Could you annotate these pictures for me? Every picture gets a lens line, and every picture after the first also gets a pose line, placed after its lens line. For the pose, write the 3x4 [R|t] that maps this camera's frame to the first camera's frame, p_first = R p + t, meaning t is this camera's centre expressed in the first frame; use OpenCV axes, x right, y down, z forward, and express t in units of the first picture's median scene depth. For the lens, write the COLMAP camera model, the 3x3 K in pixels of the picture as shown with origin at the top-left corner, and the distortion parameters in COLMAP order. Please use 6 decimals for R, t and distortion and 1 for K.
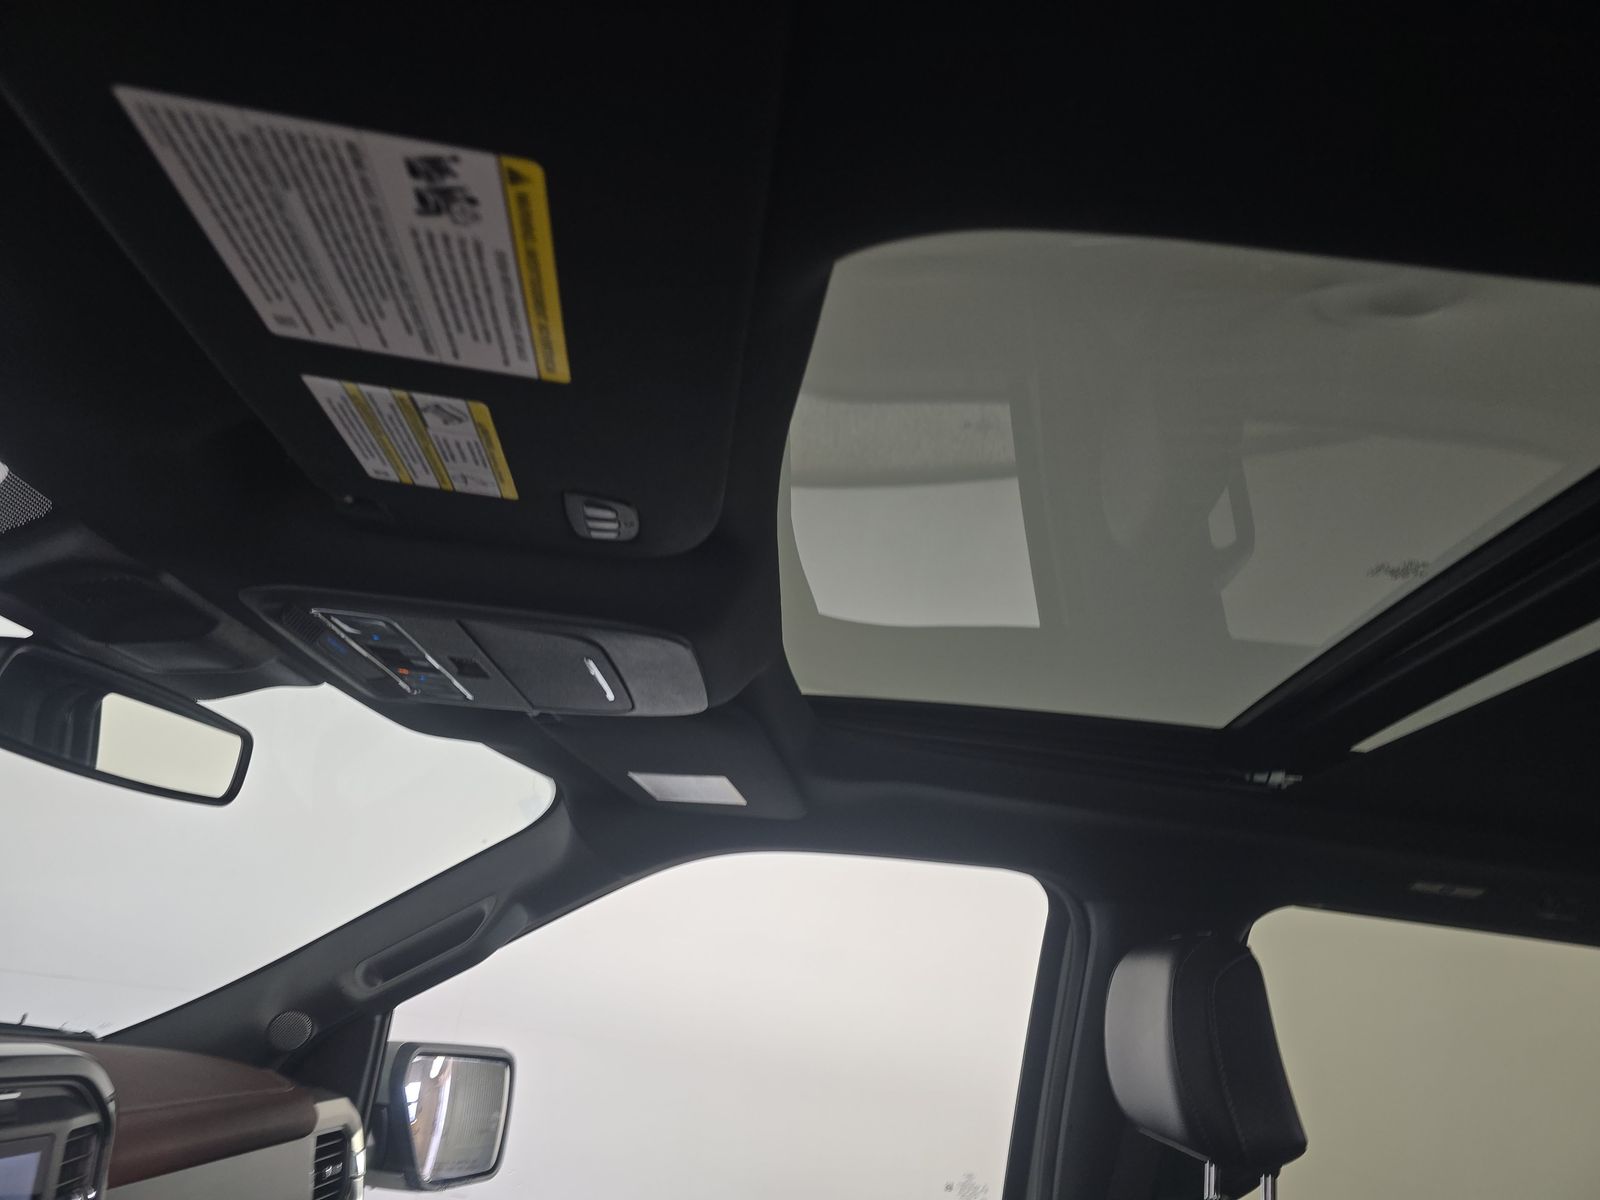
lens RADIAL K [[1087.2, 0, 800.0], [0, 1087.2, 600.0], [0, 0, 1]] dist [0.082259, -0.110663]
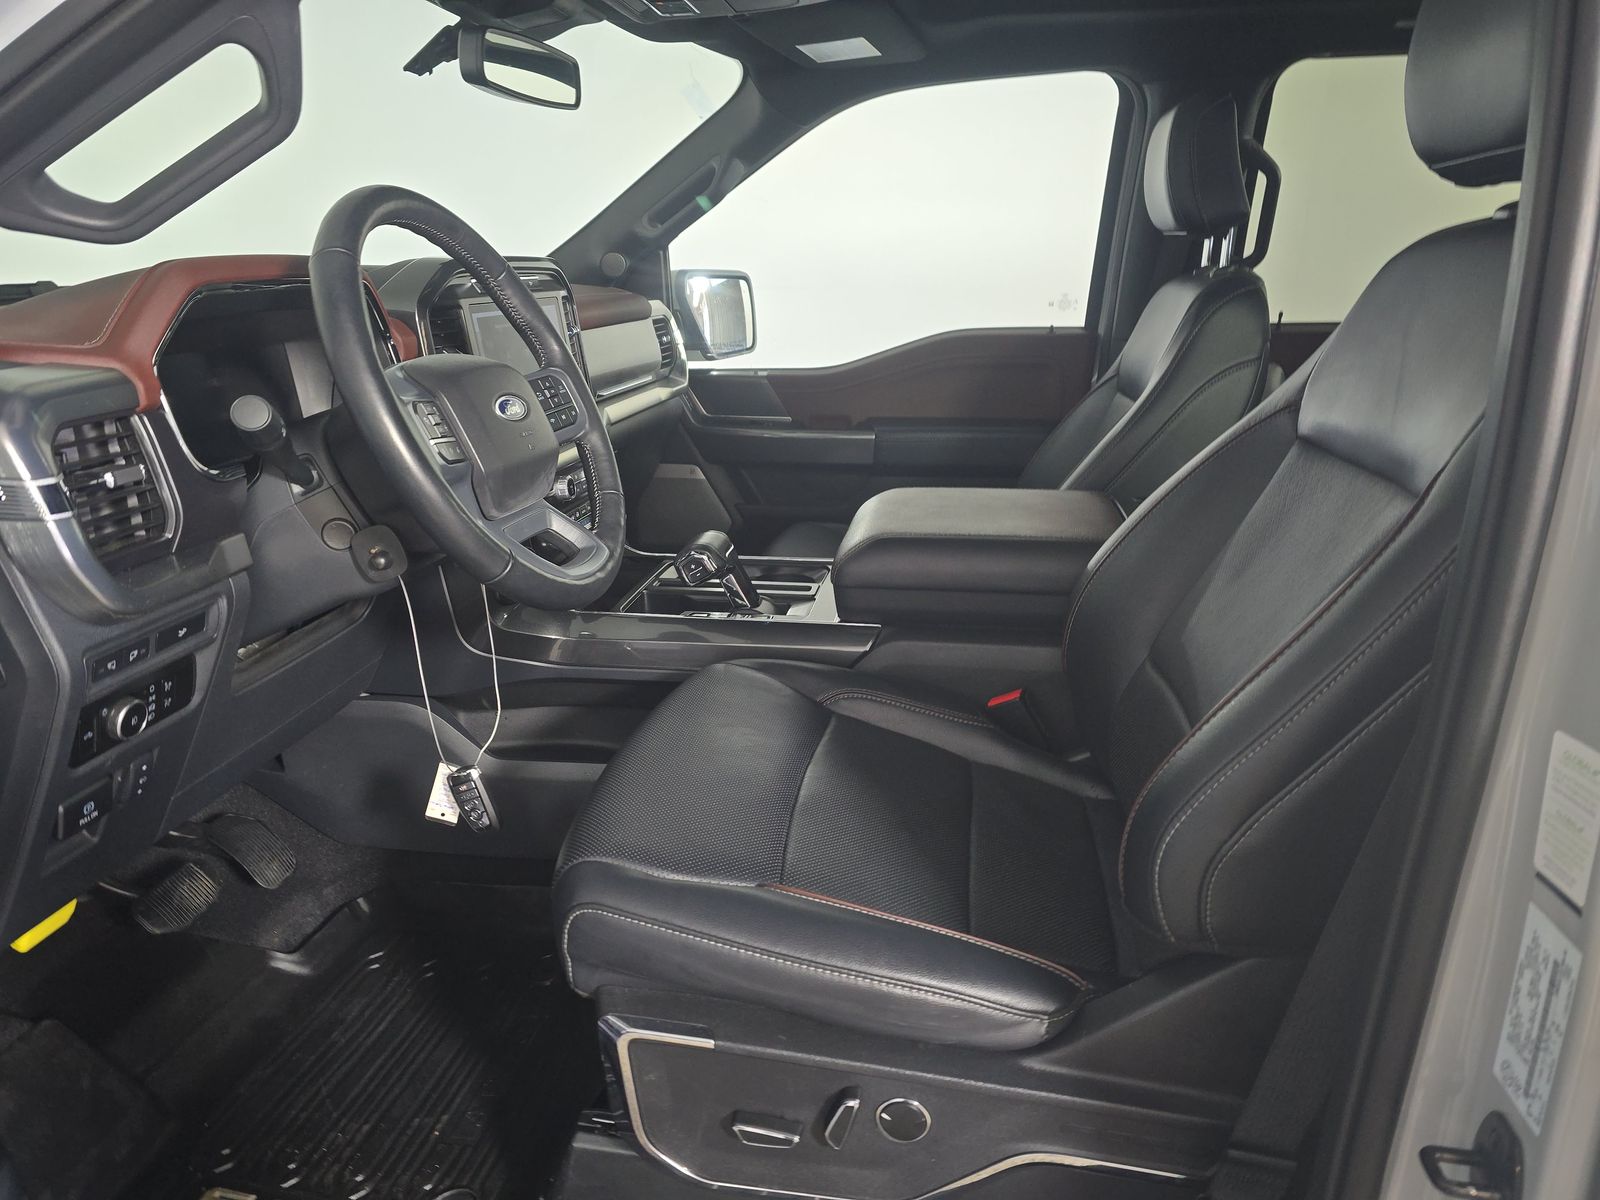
lens RADIAL K [[1087.2, 0, 800.0], [0, 1087.2, 600.0], [0, 0, 1]] dist [0.082259, -0.110663]
pose [[0.977960, -0.087110, -0.189755, 0.051448], [0.183609, 0.791504, 0.582932, -0.093526], [0.099413, -0.604924, 0.790053, -0.503658]]
